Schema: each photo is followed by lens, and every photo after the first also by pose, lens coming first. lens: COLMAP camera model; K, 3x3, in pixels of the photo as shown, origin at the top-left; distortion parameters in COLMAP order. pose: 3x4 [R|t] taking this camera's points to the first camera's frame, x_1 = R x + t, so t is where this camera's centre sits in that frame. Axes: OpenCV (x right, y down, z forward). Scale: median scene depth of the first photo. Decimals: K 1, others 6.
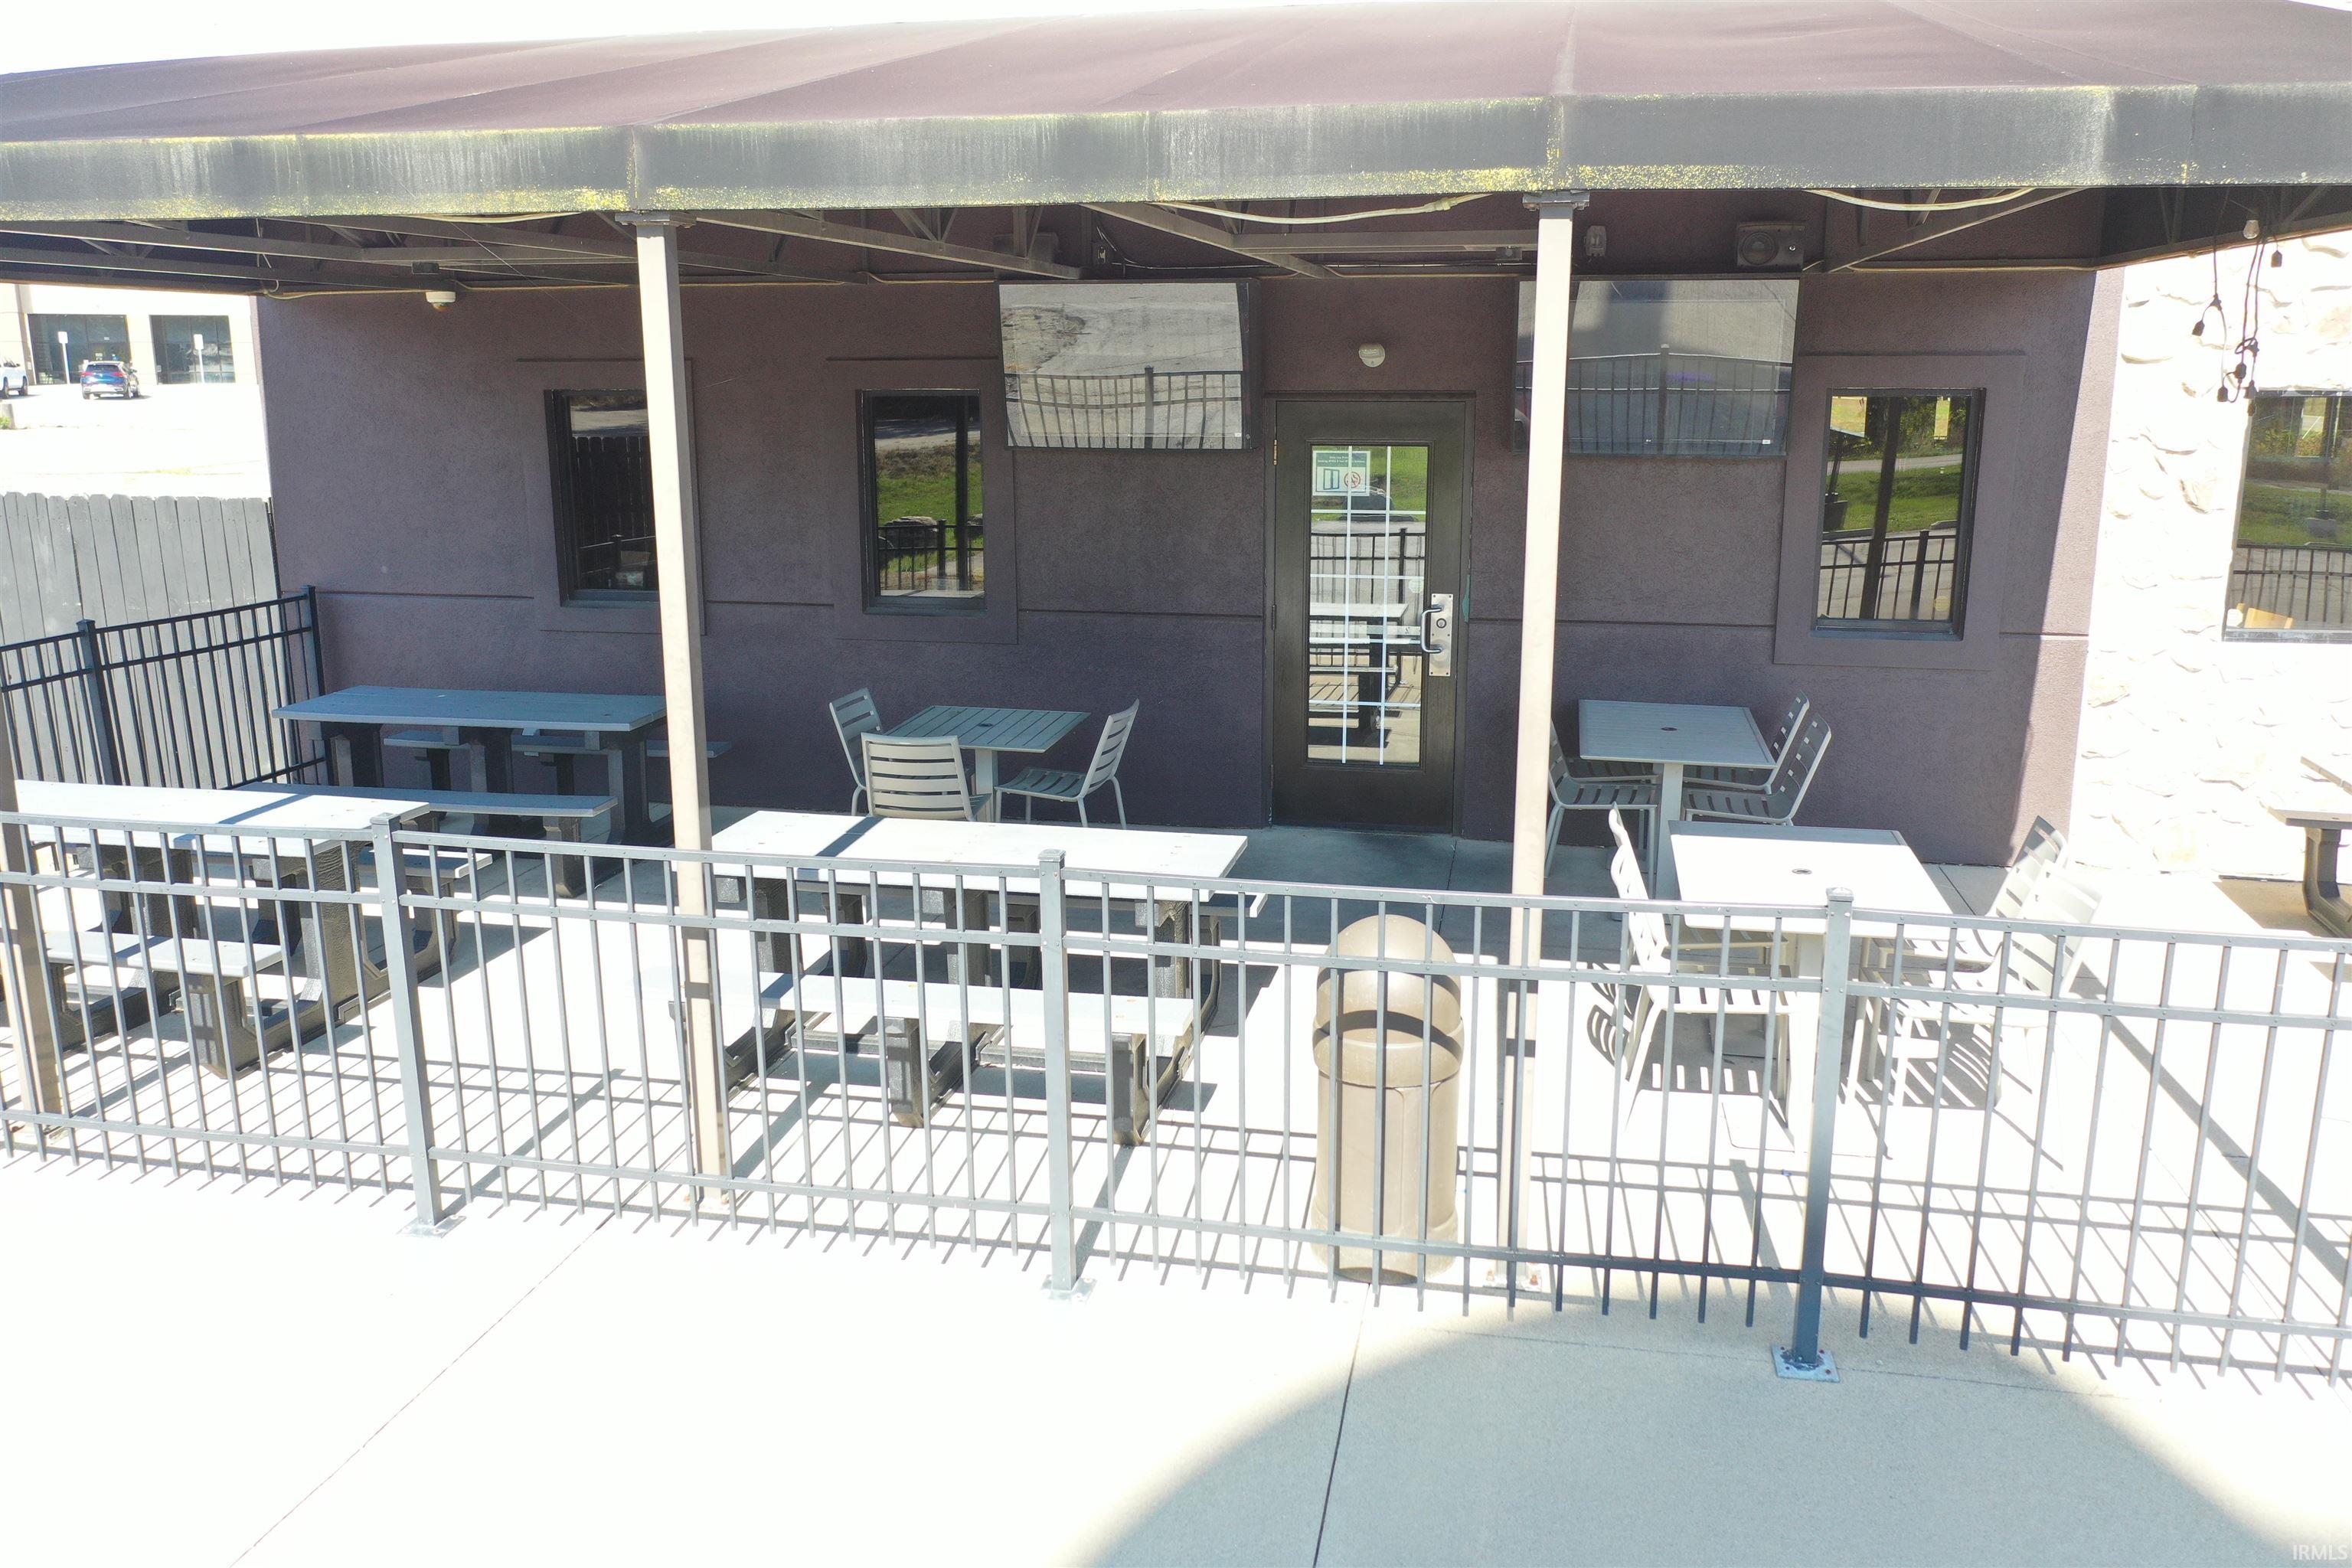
lens RADIAL K [[1860.3, 0, 1179.6], [0, 1860.3, 777.4], [0, 0, 1]] dist [0.000036, 0.000599]
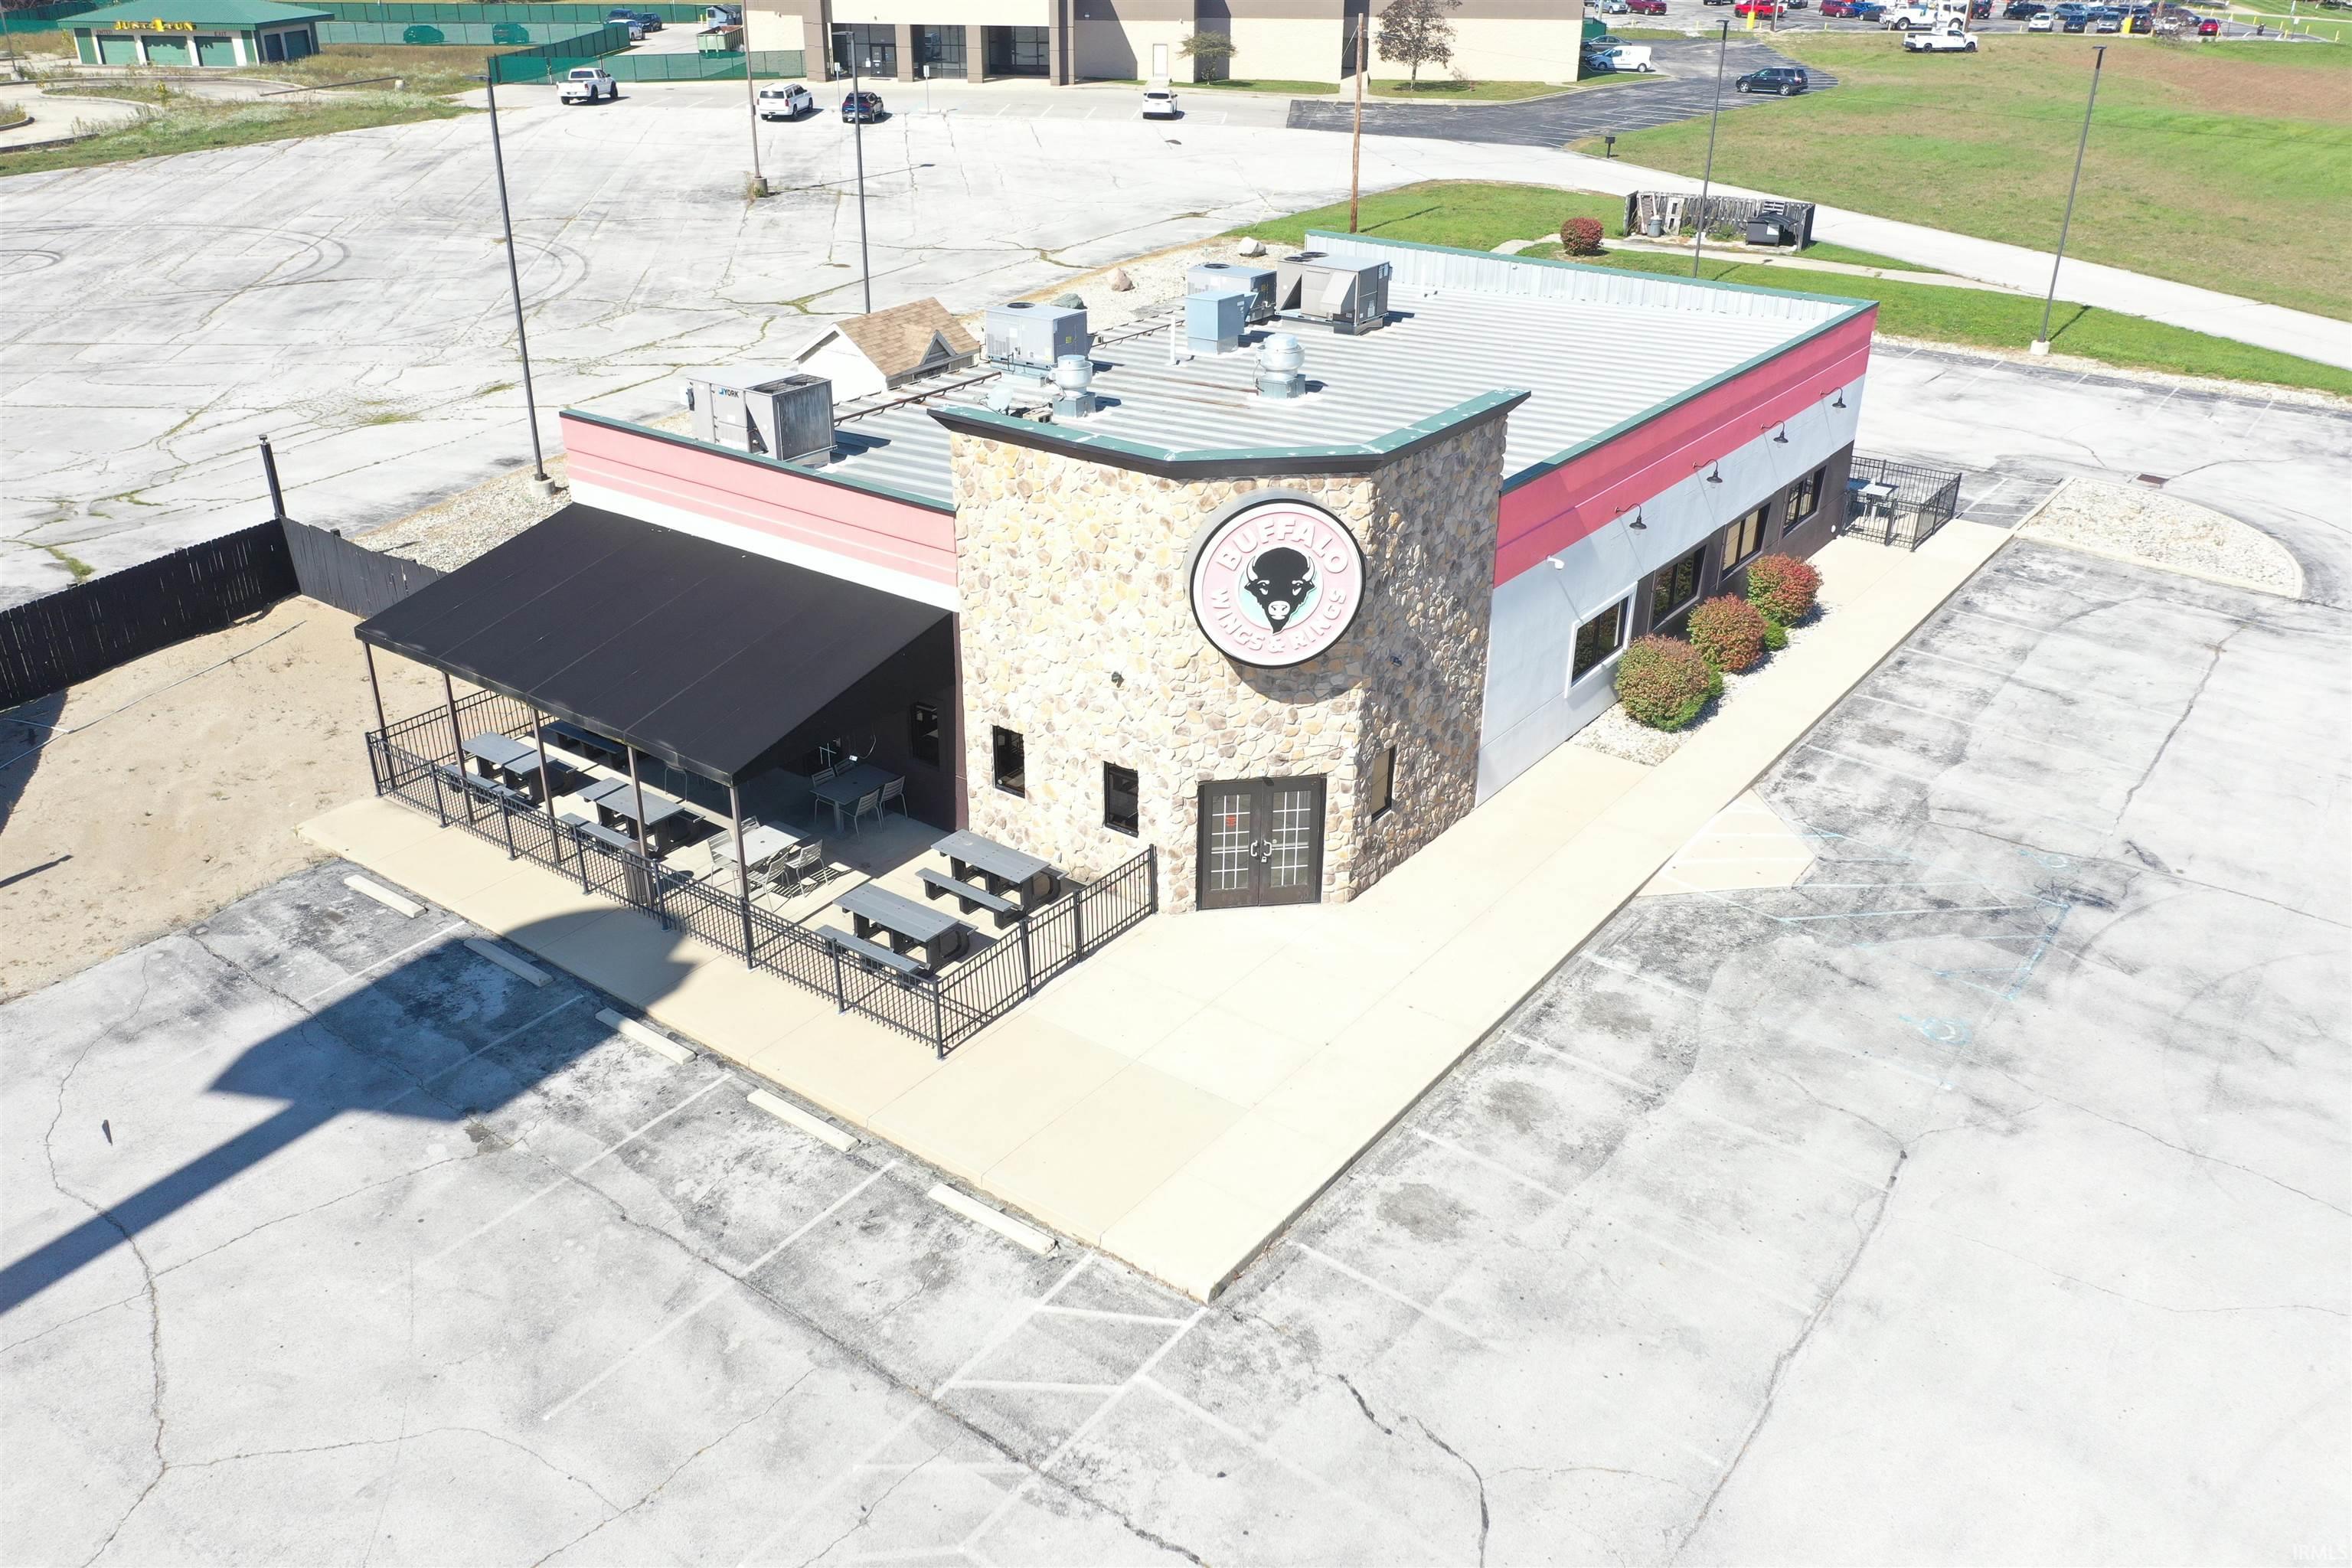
lens RADIAL K [[1860.3, 0, 1179.6], [0, 1860.3, 777.4], [0, 0, 1]] dist [0.000036, 0.000599]
pose [[0.909677, 0.190612, -0.368991, 3.028725], [-0.100189, 0.962936, 0.250434, -1.403920], [0.403051, -0.190845, 0.895058, -2.784003]]
